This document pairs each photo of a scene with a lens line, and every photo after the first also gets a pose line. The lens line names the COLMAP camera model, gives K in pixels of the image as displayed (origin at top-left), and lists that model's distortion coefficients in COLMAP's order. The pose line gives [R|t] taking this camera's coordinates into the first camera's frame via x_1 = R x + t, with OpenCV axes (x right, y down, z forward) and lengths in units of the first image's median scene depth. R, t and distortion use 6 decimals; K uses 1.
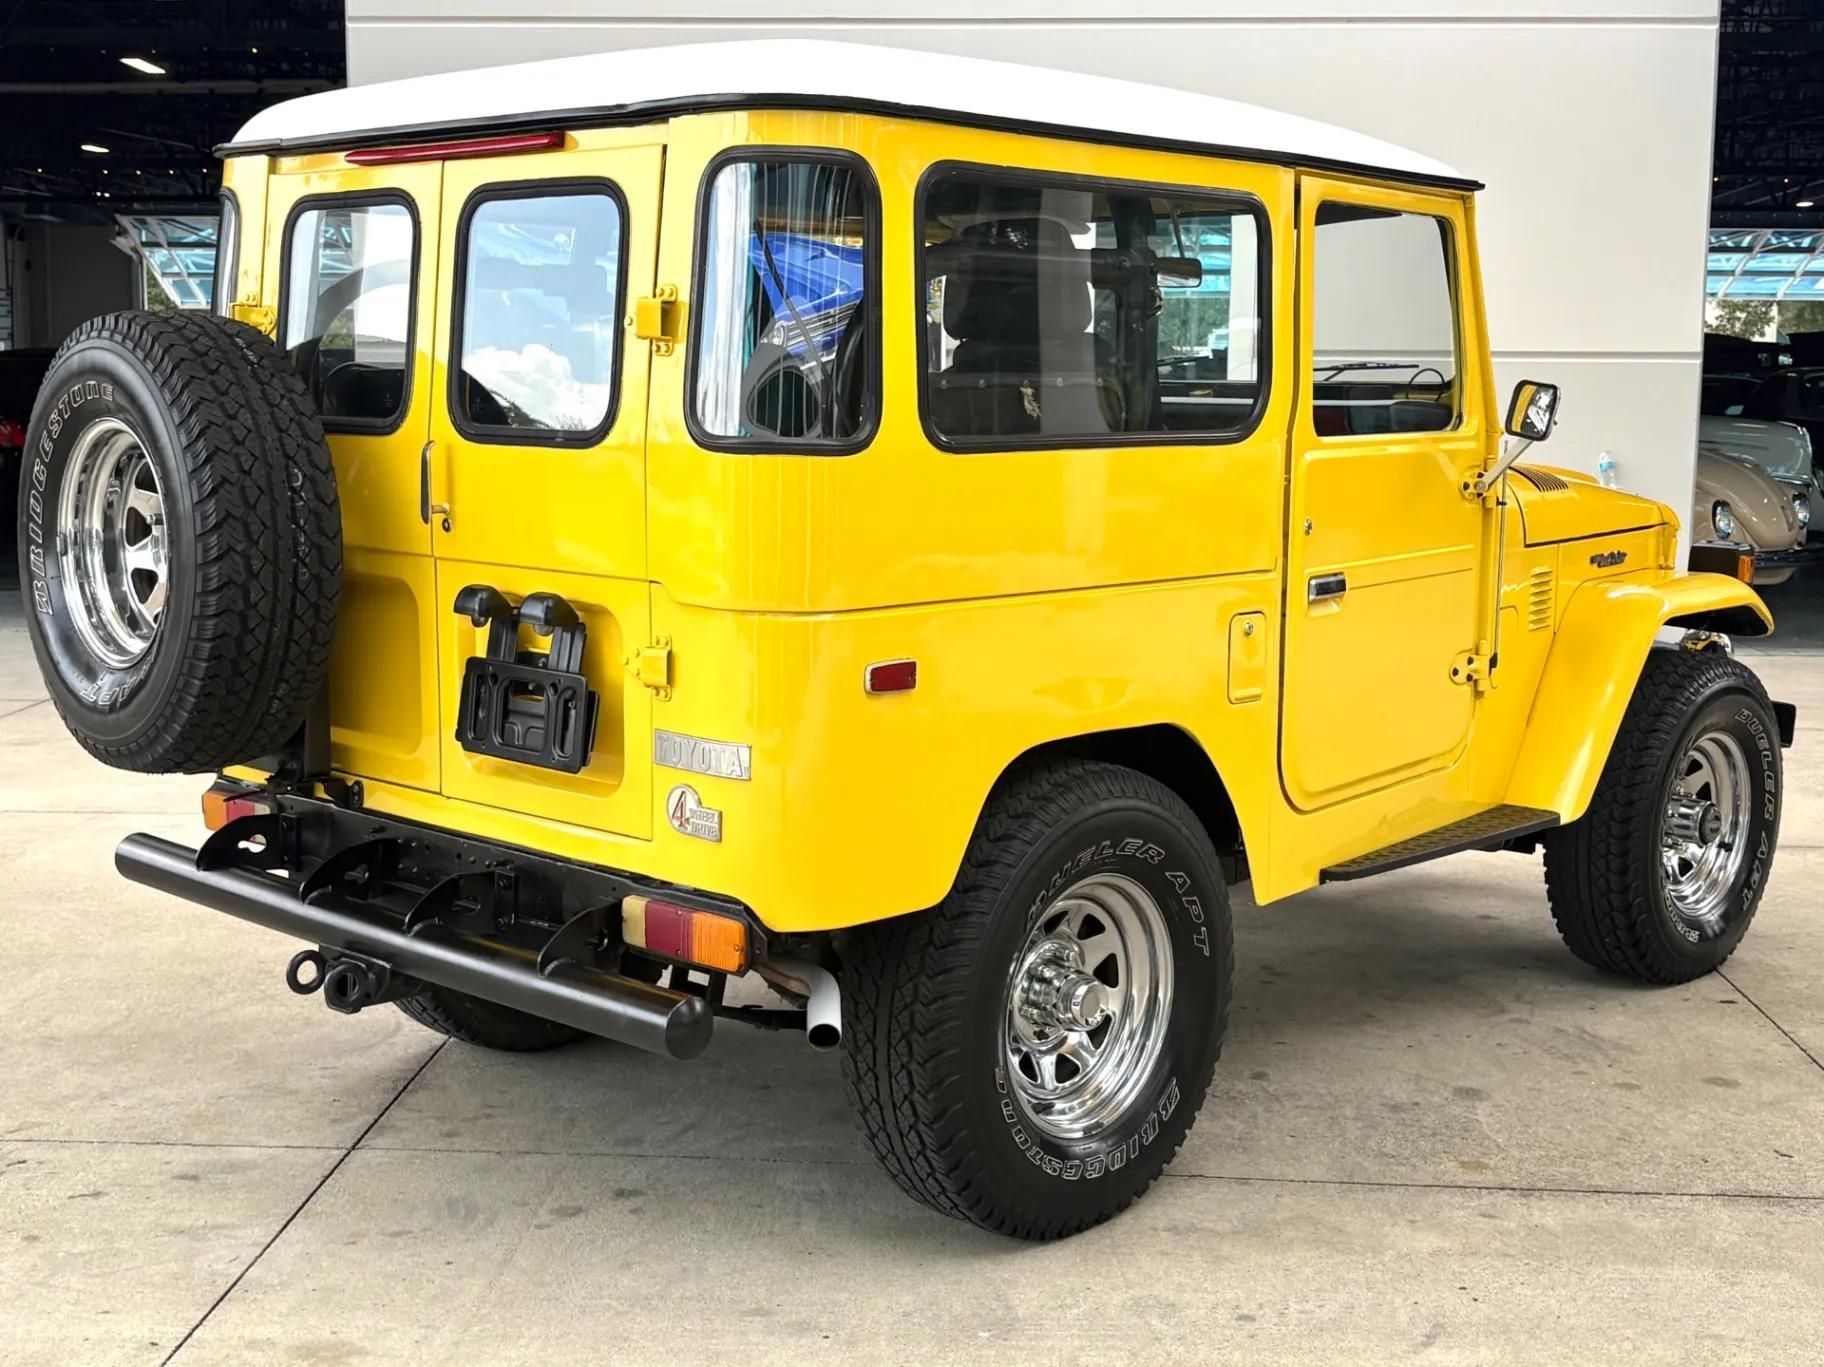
lens RADIAL K [[2298.4, 0, 912.0], [0, 2298.4, 683.5], [0, 0, 1]] dist [0.159017, -0.527523]
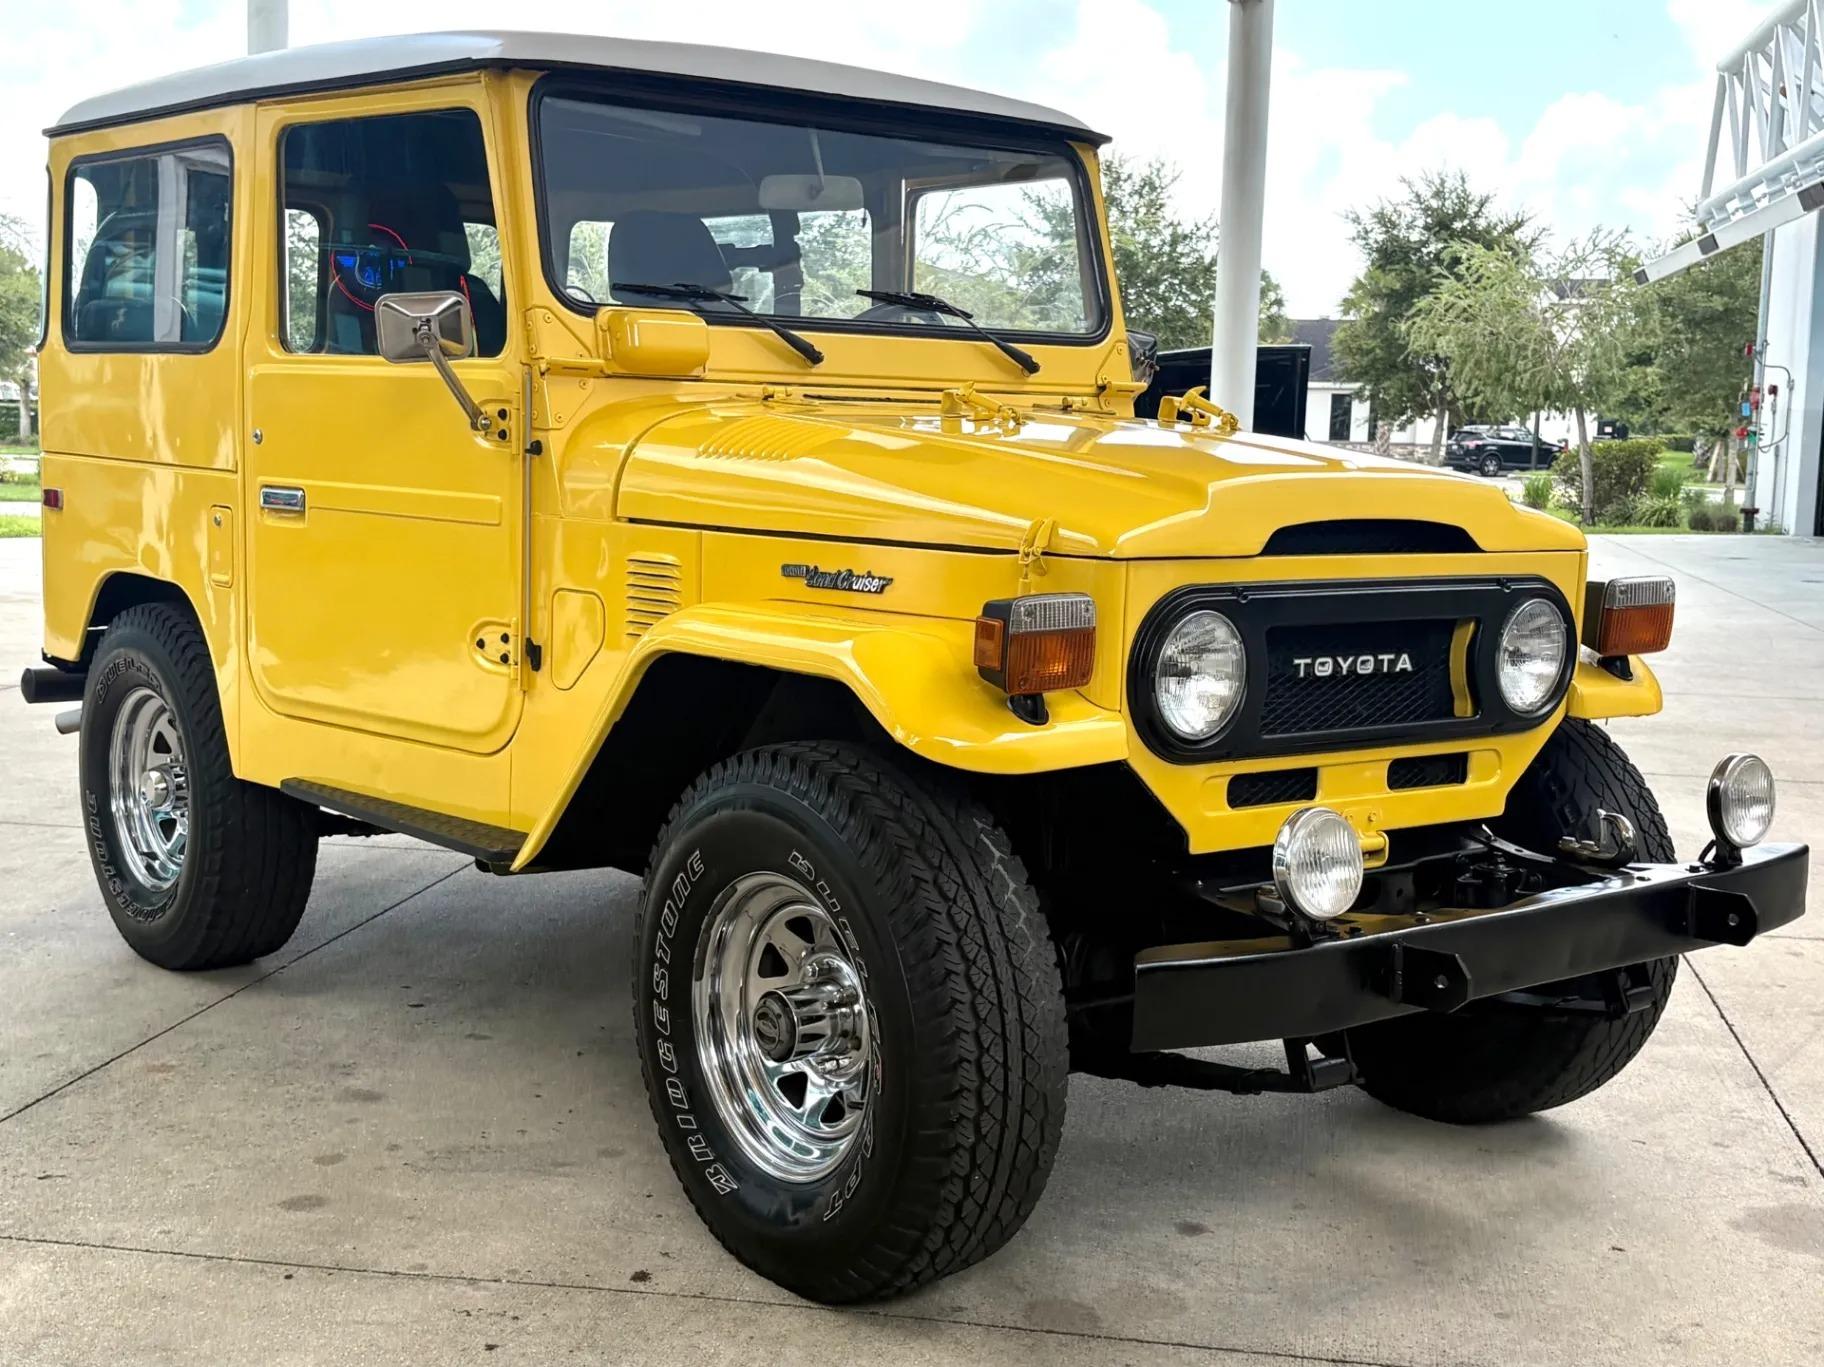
lens RADIAL K [[2385.1, 0, 956.1], [0, 2385.1, 712.5], [0, 0, 1]] dist [0.182082, -0.626940]
pose [[-0.120782, 0.117520, -0.985698, 1.091999], [-0.169167, 0.976006, 0.137093, -0.130631], [0.978159, 0.183306, -0.098003, 1.267907]]
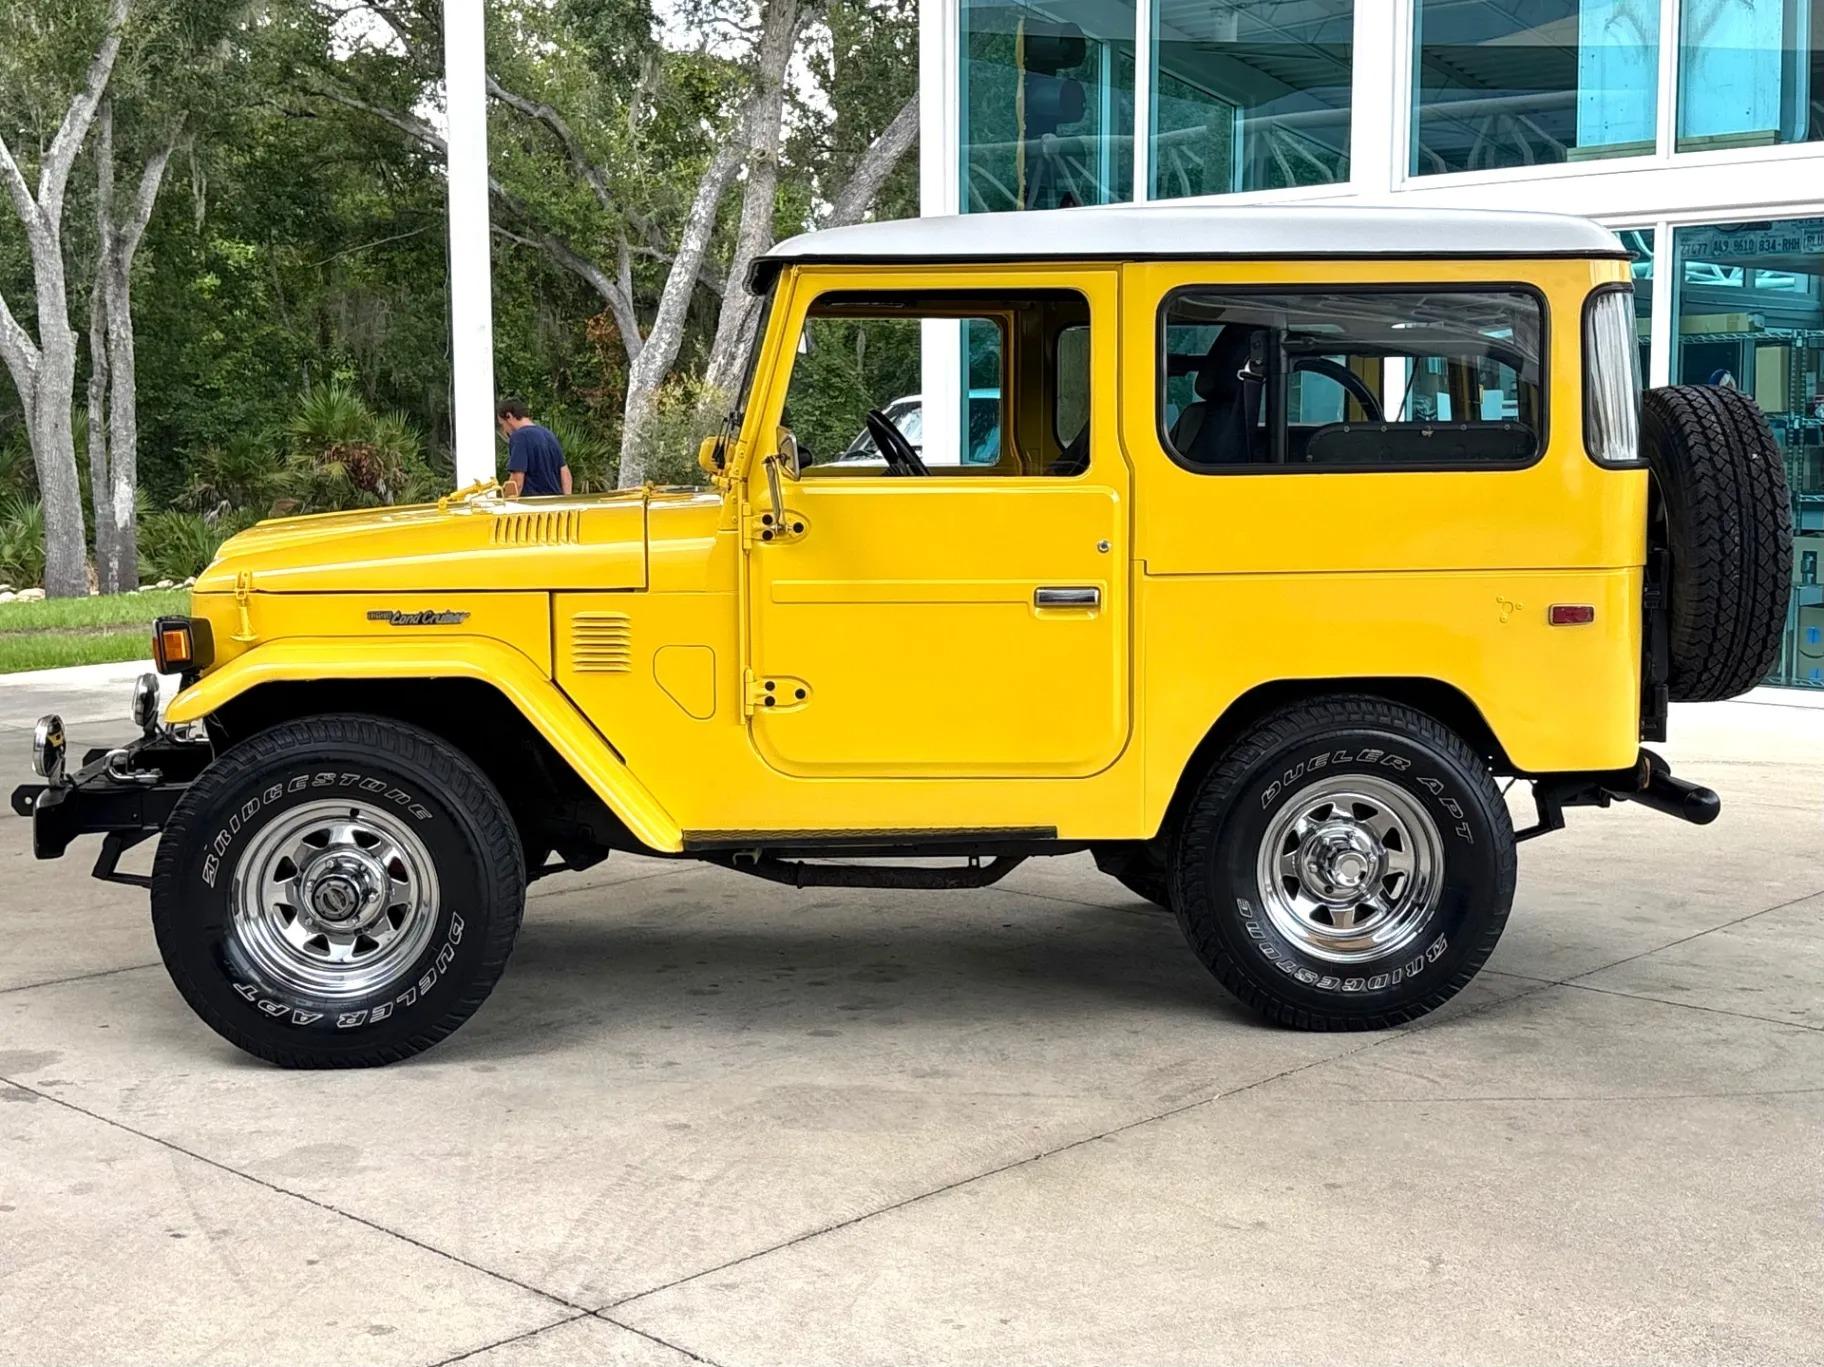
lens RADIAL K [[2298.4, 0, 912.0], [0, 2298.4, 683.5], [0, 0, 1]] dist [0.159017, -0.527523]
pose [[-0.750338, -0.081866, 0.655966, -0.759769], [0.085932, 0.971803, 0.219578, -0.280302], [-0.655446, 0.221126, -0.722146, 1.985173]]
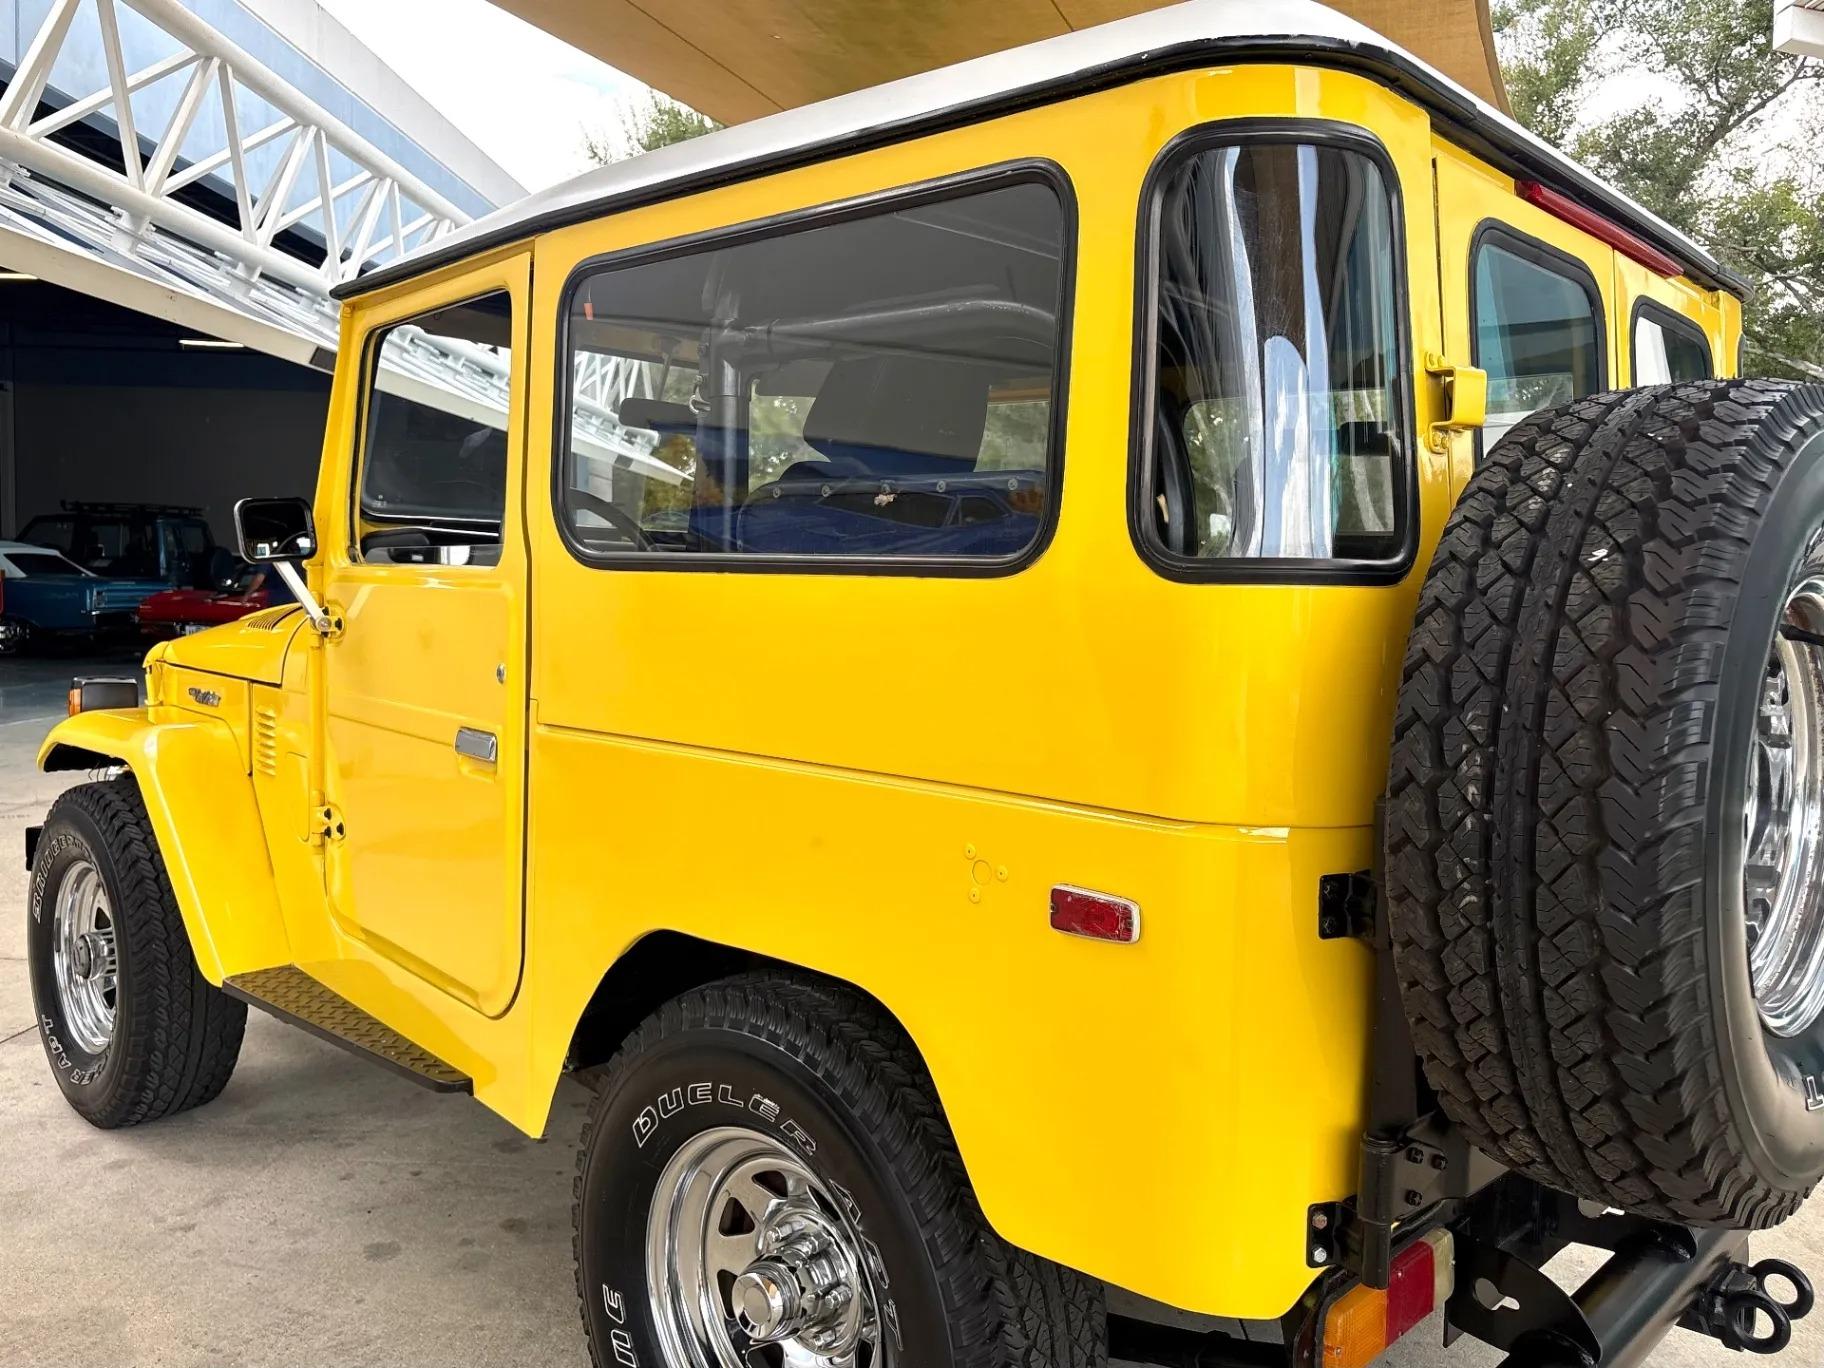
lens RADIAL K [[1443.4, 0, 912.0], [0, 1443.4, 684.0], [0, 0, 1]] dist [0.009125, 0.011566]
pose [[-0.006574, -0.085361, 0.996328, -0.551489], [0.111944, 0.990024, 0.085559, -0.114907], [-0.993693, 0.112095, 0.003047, 0.982573]]
